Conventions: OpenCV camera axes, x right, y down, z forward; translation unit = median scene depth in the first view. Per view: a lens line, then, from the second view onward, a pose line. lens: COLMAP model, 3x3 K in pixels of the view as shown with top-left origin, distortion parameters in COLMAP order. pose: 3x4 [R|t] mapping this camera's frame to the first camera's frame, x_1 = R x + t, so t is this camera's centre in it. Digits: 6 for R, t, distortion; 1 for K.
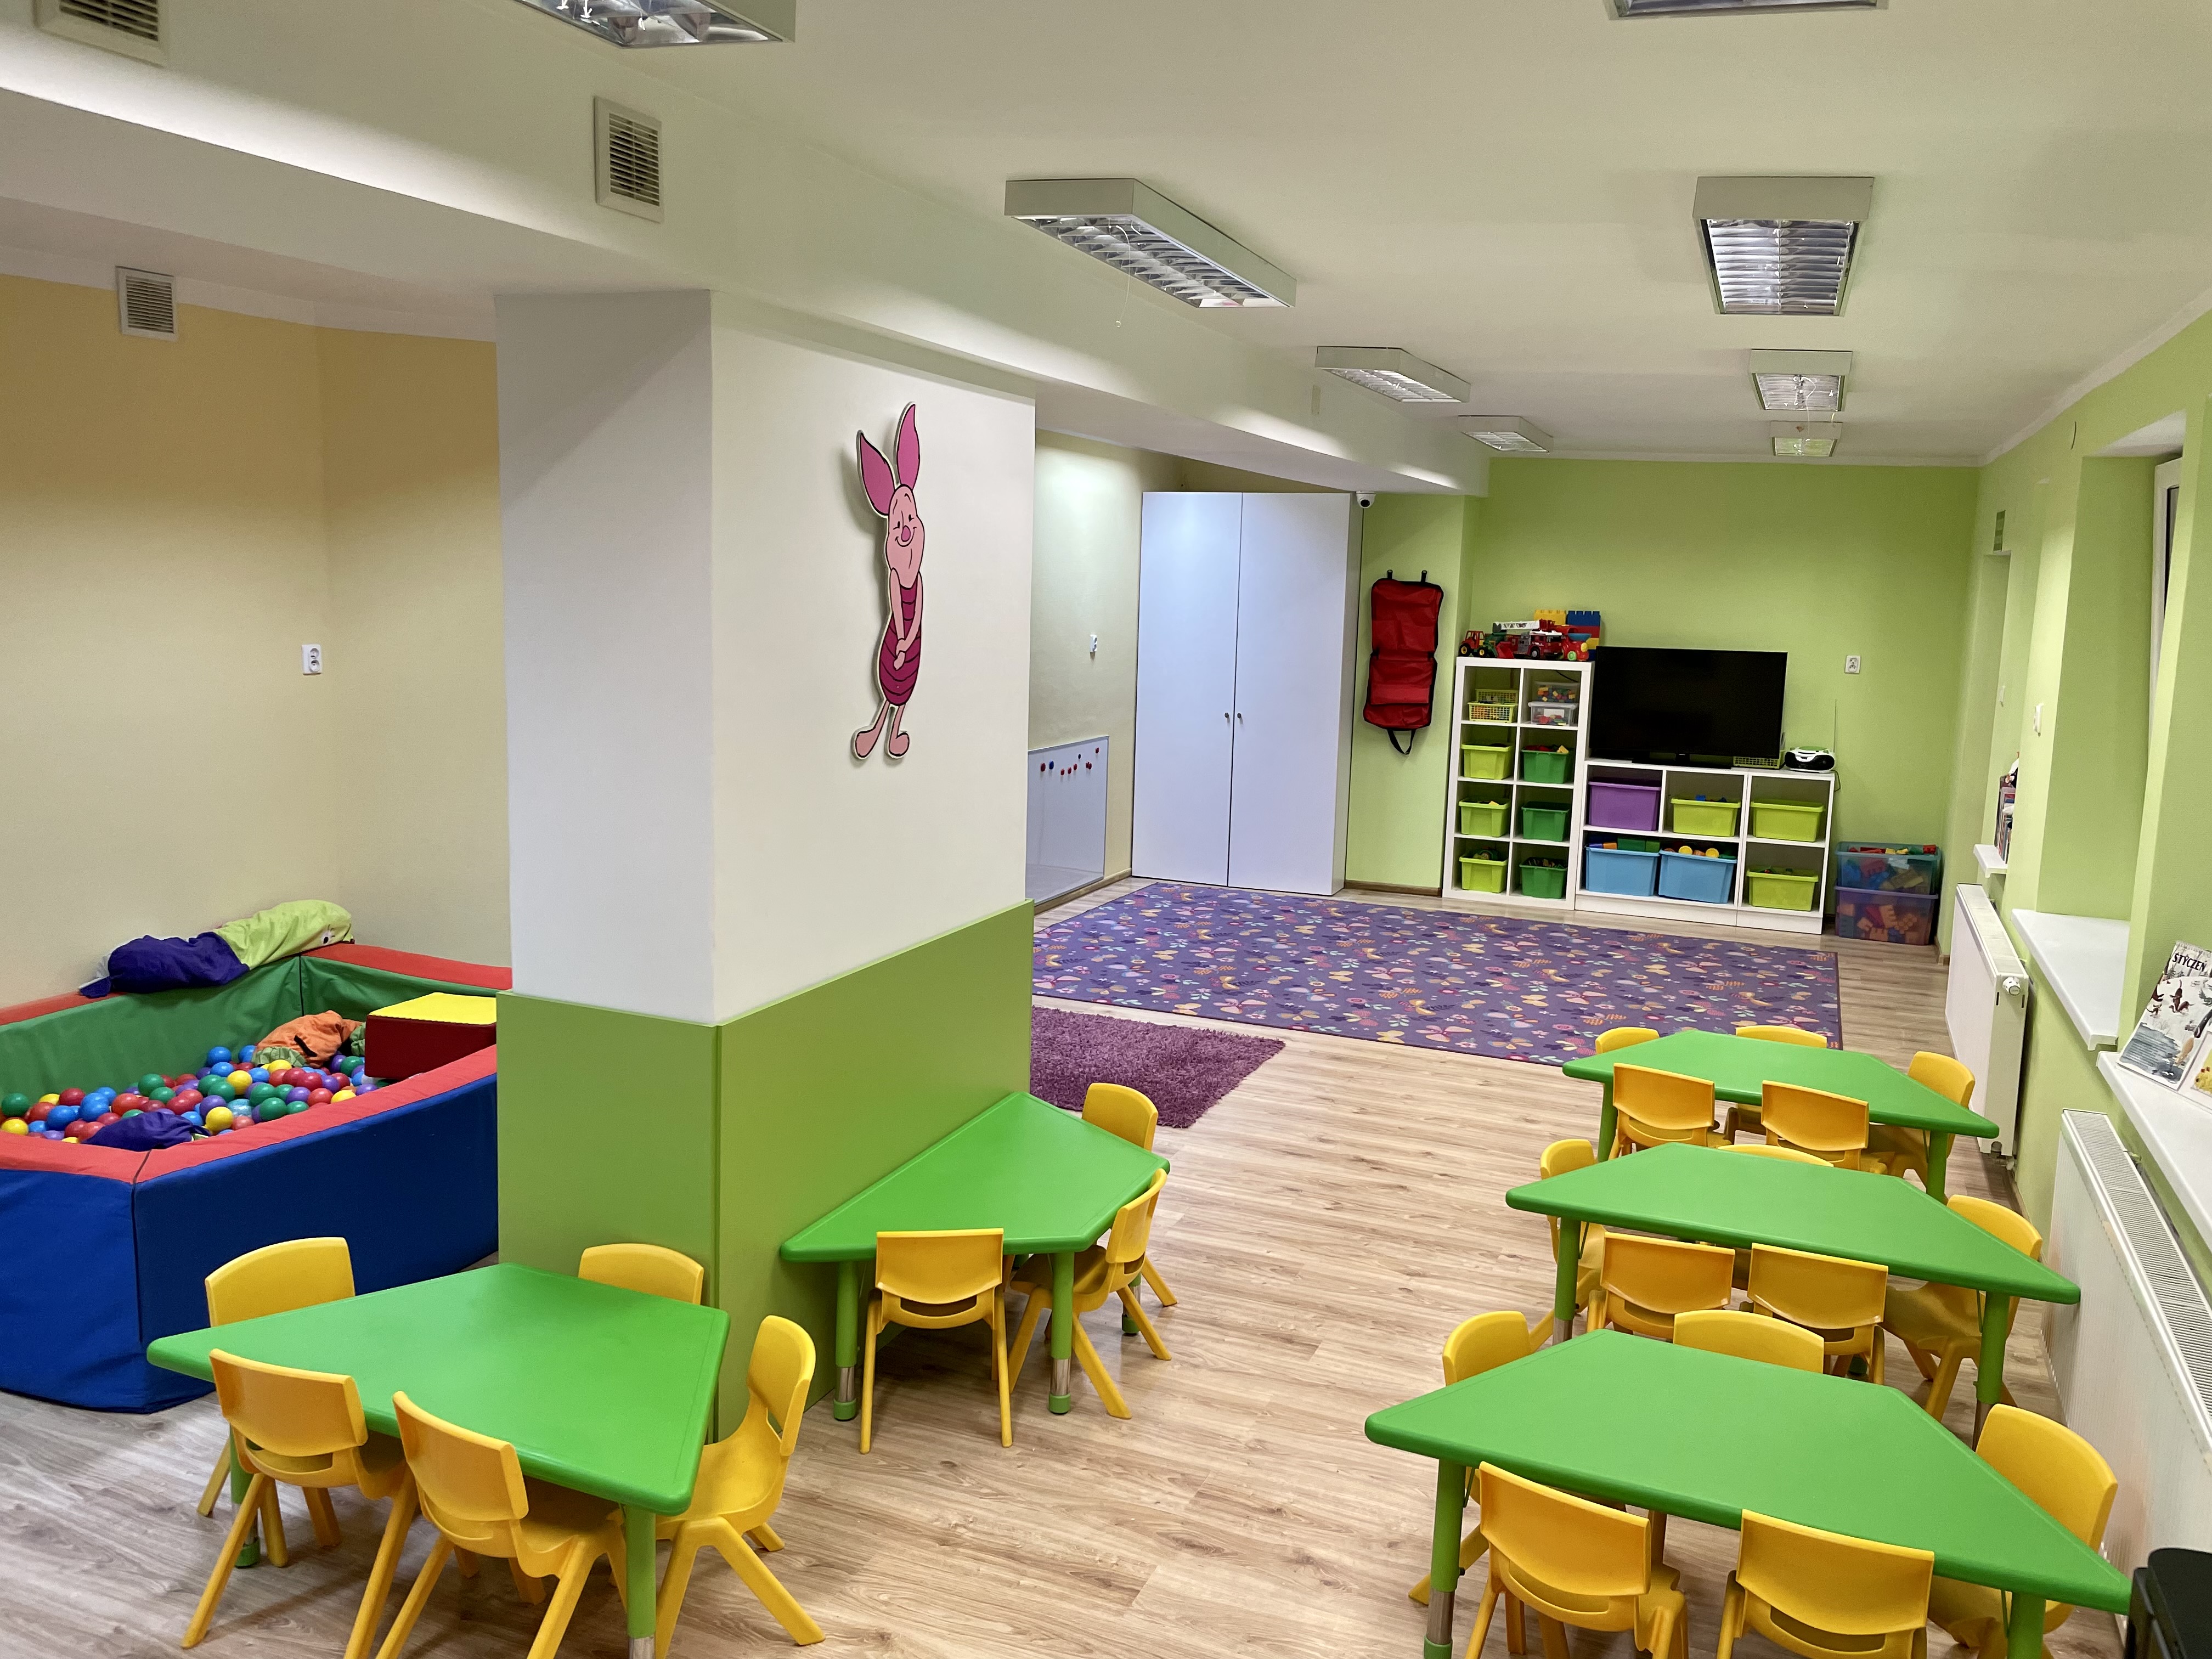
lens RADIAL K [[1673.6, 0, 1116.9], [0, 1673.6, 826.7], [0, 0, 1]] dist [0.095282, -0.130509]
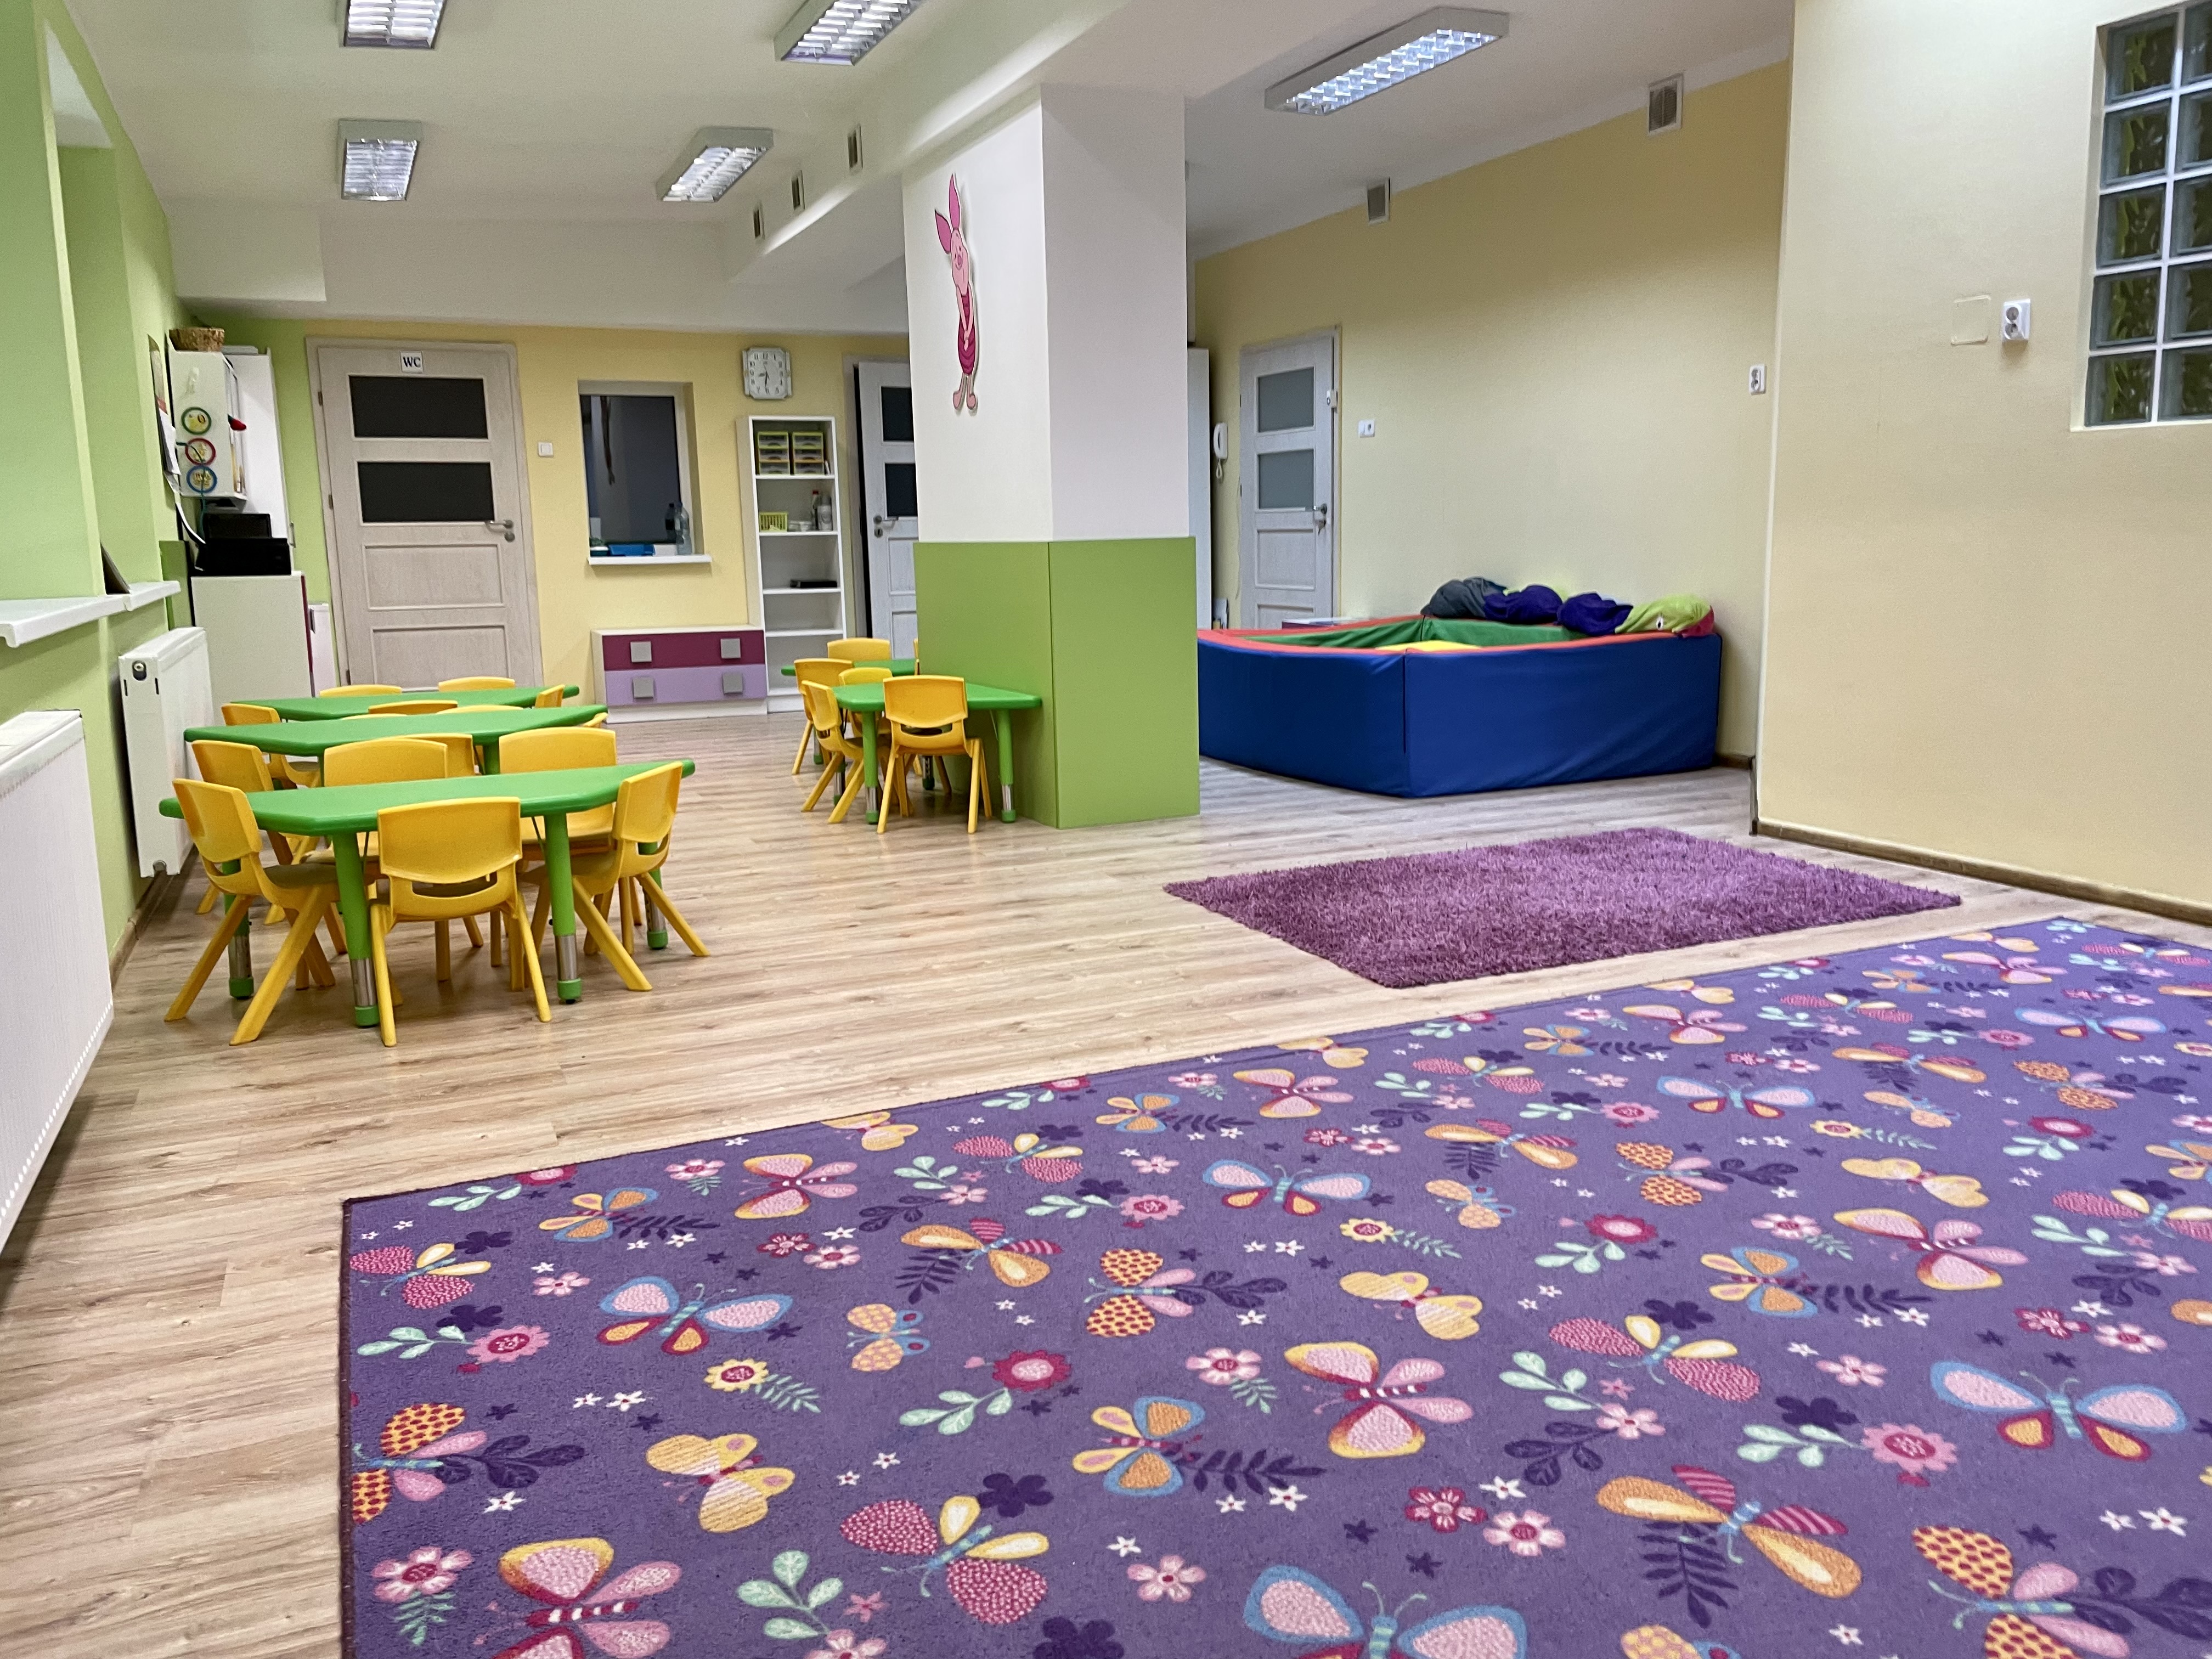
lens RADIAL K [[1673.6, 0, 1110.3], [0, 1673.6, 808.0], [0, 0, 1]] dist [0.095282, -0.130509]
pose [[-0.688798, 0.104769, -0.717343, 0.743420], [-0.108150, 0.963579, 0.244579, -0.064167], [0.716841, 0.246046, -0.652380, 1.747305]]
